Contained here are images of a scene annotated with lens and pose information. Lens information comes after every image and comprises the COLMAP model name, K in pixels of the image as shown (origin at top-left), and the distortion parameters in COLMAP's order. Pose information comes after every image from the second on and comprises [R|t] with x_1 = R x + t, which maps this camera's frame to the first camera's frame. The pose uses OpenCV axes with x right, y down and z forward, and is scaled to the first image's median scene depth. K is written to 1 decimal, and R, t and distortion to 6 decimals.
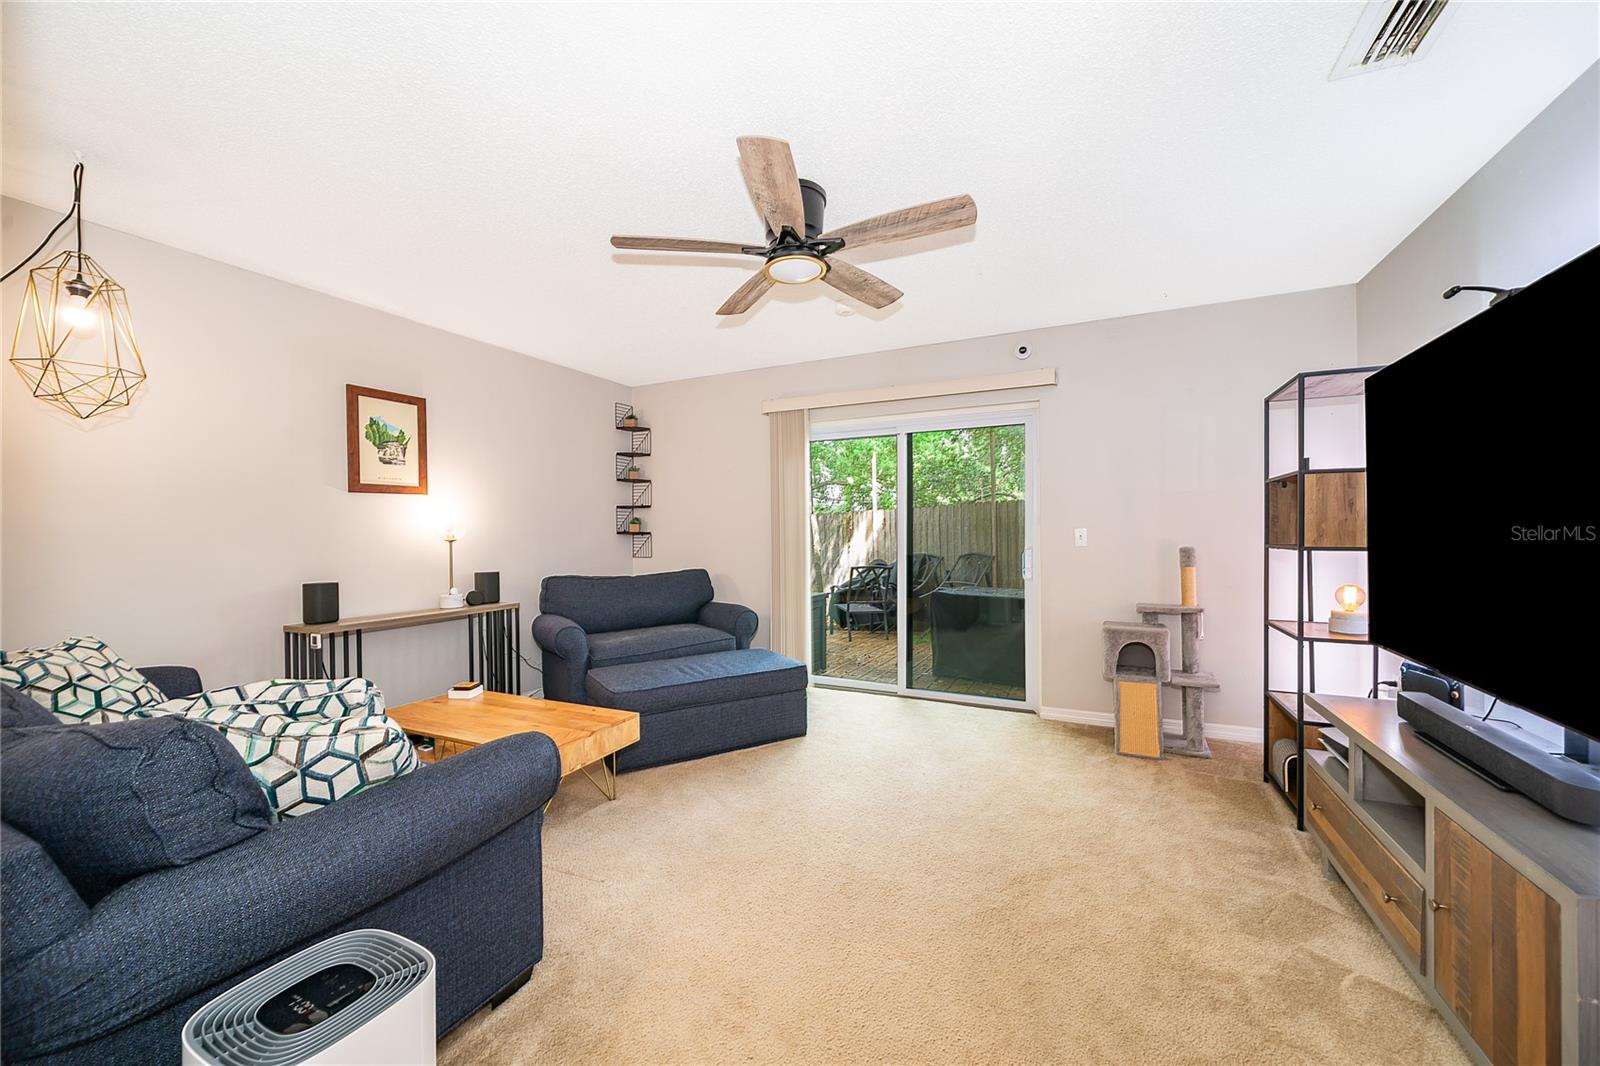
lens RADIAL K [[648.8, 0, 798.9], [0, 648.8, 516.5], [0, 0, 1]] dist [0.000380, 0.000007]
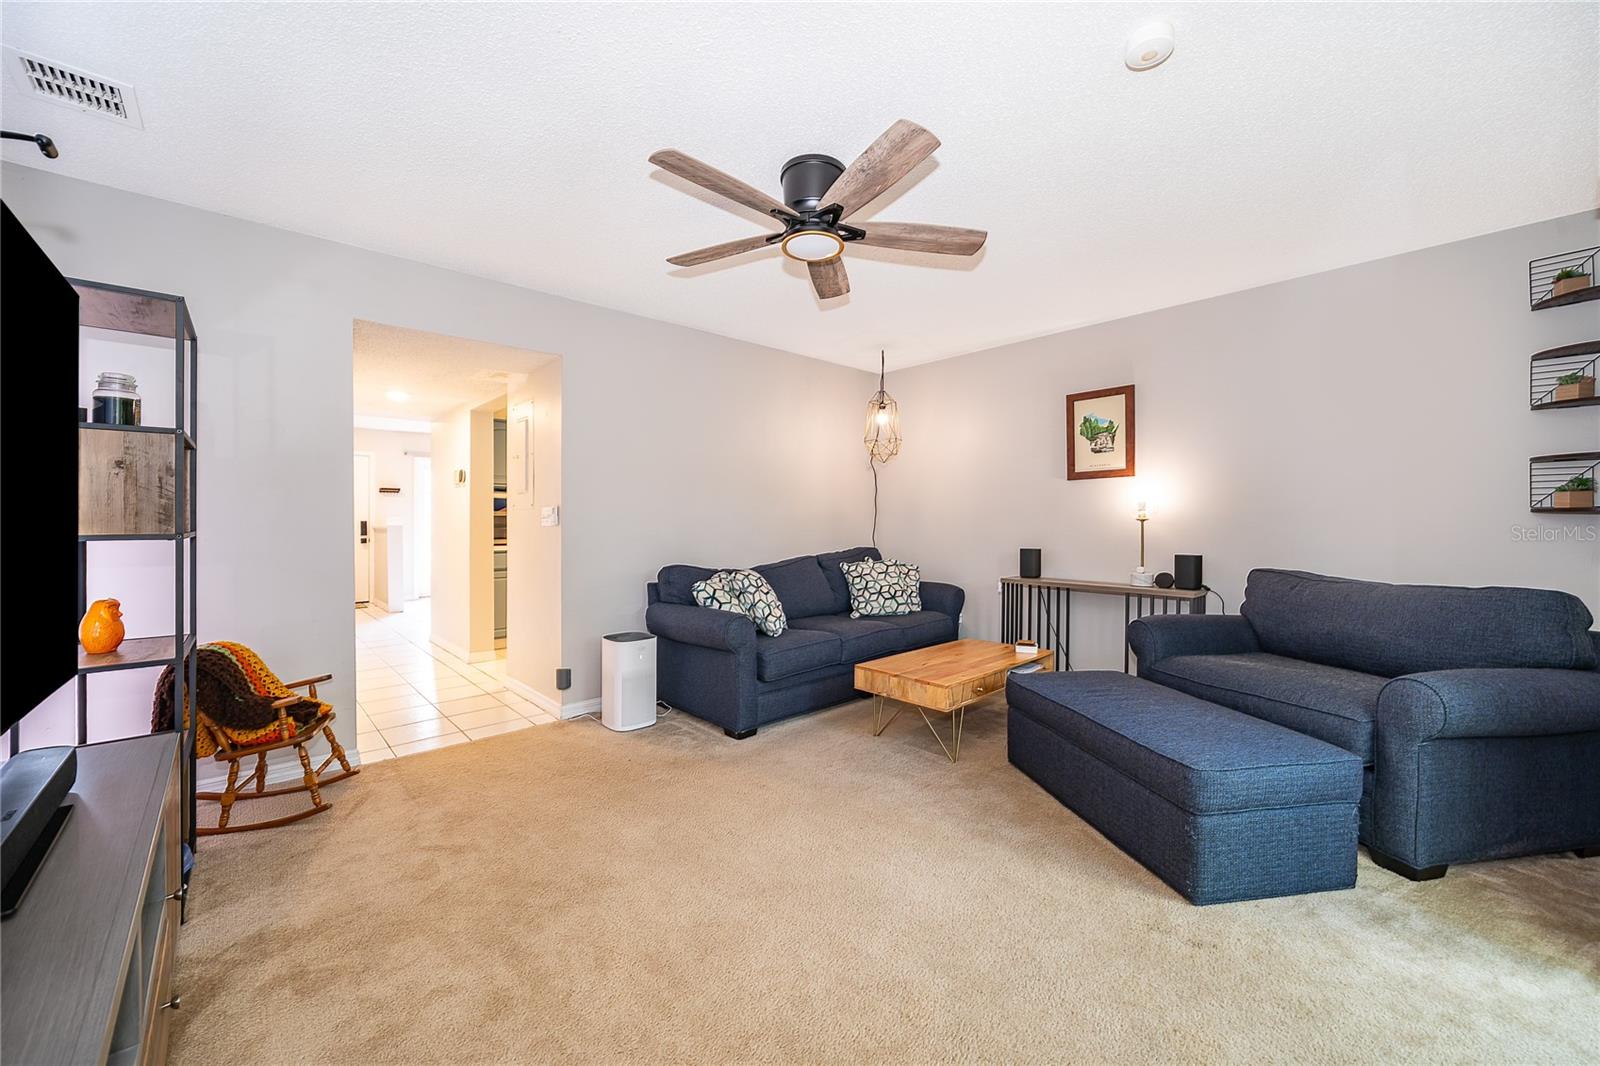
lens RADIAL K [[604.7, 0, 810.2], [0, 604.7, 540.1], [0, 0, 1]] dist [0.001302, 0.000132]
pose [[-0.376948, 0.051535, -0.924800, 0.588496], [0.035784, 0.998516, 0.041058, 0.012691], [0.925543, -0.017616, -0.378232, 0.947433]]
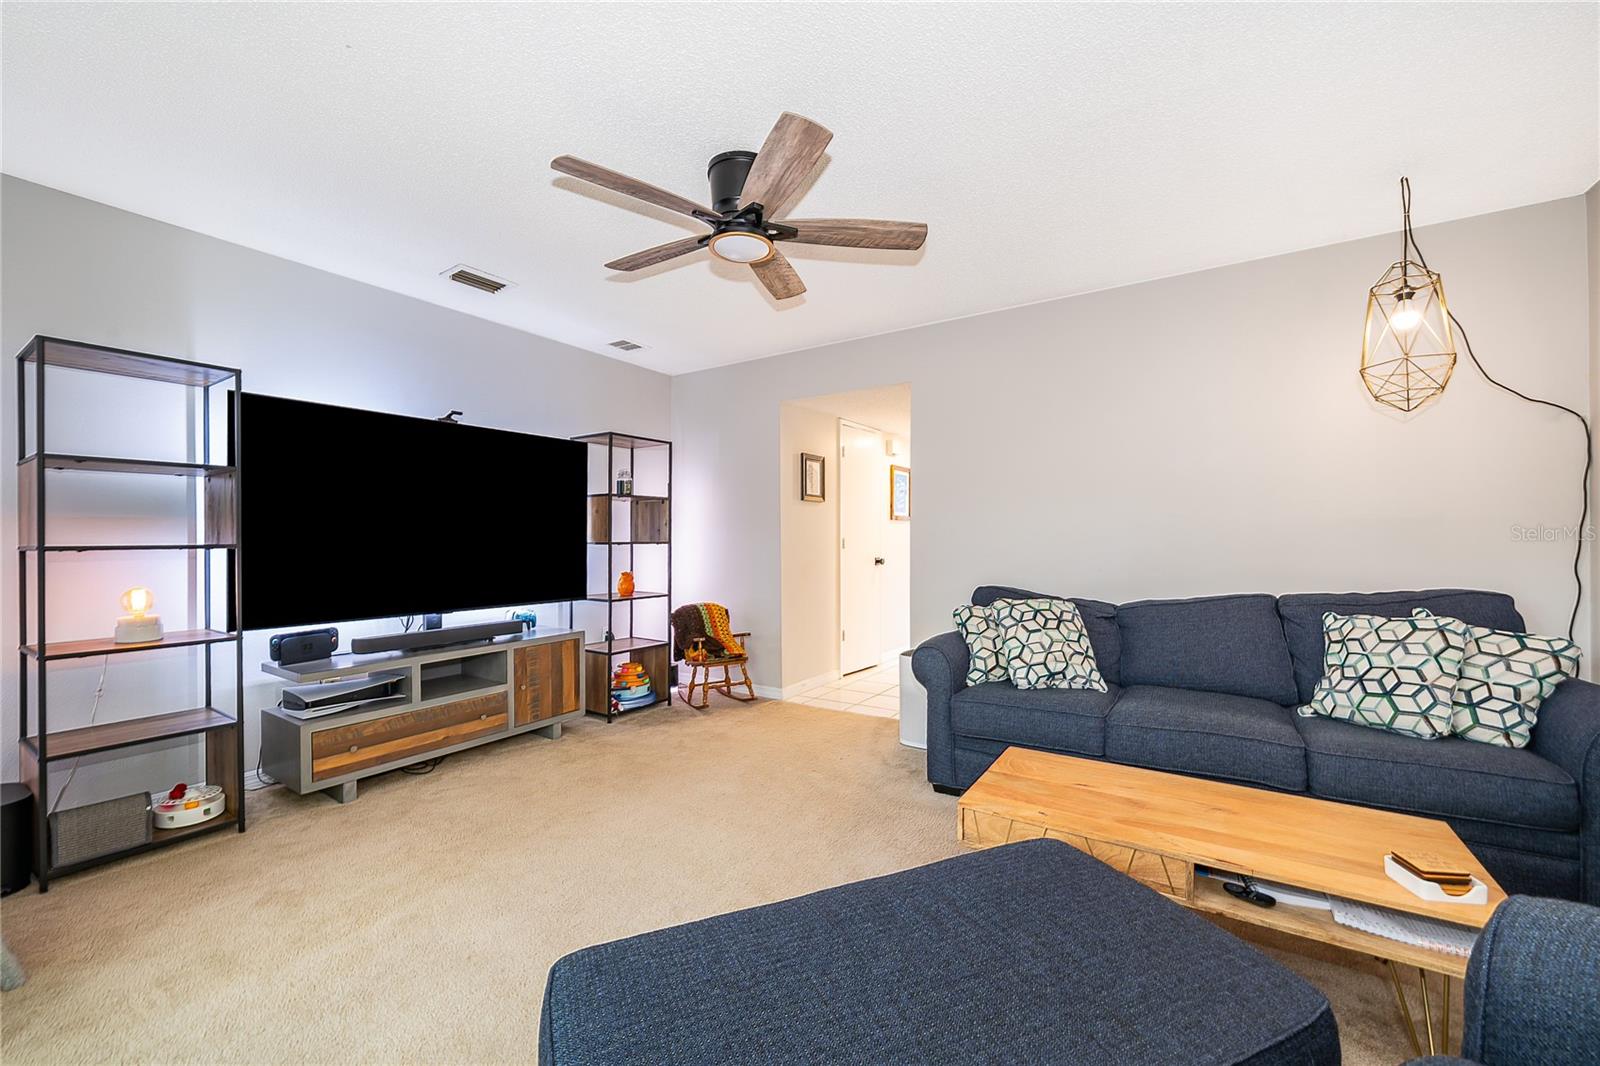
lens RADIAL K [[632.7, 0, 802.7], [0, 632.7, 544.1], [0, 0, 1]] dist [0.000376, 0.000017]
pose [[-0.990119, 0.018245, 0.139037, -0.149696], [0.014402, 0.999487, -0.028596, 0.050600], [-0.139488, -0.026311, -0.989874, 1.332999]]
